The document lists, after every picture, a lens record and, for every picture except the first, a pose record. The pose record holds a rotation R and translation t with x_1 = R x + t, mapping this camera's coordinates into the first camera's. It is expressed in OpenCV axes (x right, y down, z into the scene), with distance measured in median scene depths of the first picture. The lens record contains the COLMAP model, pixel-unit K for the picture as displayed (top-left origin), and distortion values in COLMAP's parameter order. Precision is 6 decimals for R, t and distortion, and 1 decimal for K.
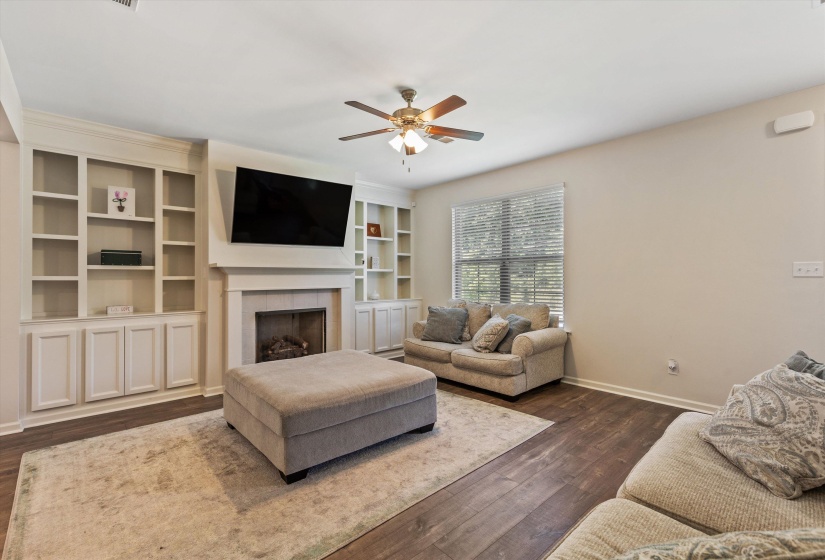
lens RADIAL K [[366.5, 0, 407.3], [0, 366.5, 276.3], [0, 0, 1]] dist [0.003379, -0.000175]
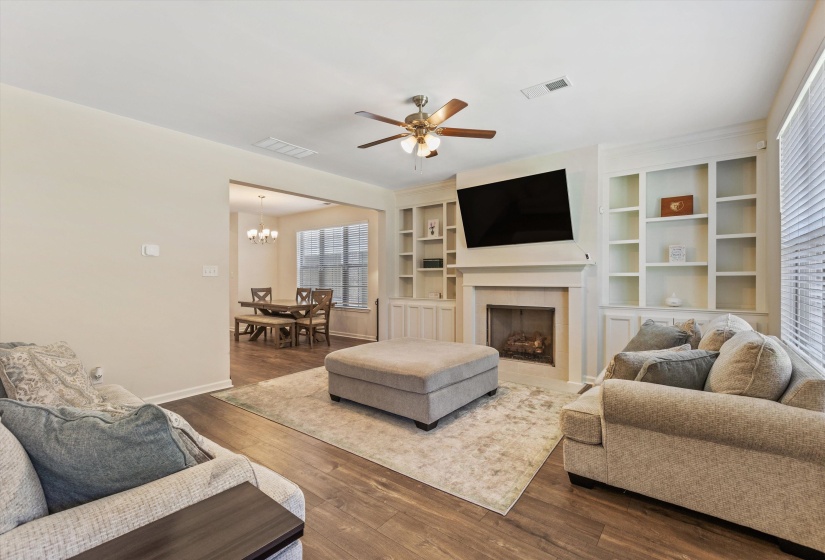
lens RADIAL K [[366.5, 0, 410.9], [0, 366.5, 277.4], [0, 0, 1]] dist [0.003379, -0.000175]
pose [[0.183496, 0.006753, -0.982997, 0.787419], [0.007345, 0.999939, 0.008241, -0.001409], [0.982993, -0.008733, 0.183436, 0.598576]]
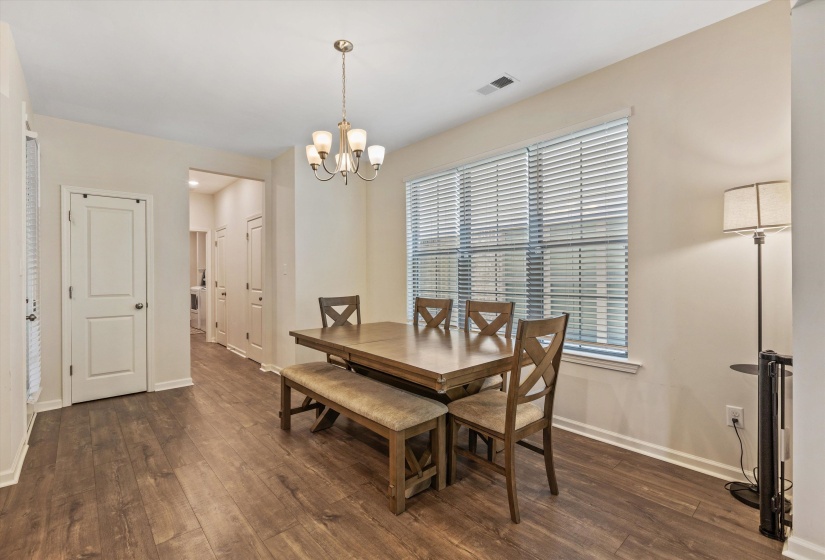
lens RADIAL K [[366.5, 0, 409.6], [0, 366.5, 279.8], [0, 0, 1]] dist [0.003379, -0.000175]
pose [[0.005738, 0.014495, -0.999878, -0.459302], [0.007972, 0.999863, 0.014540, 0.011791], [0.999952, -0.008055, 0.005622, 0.321673]]
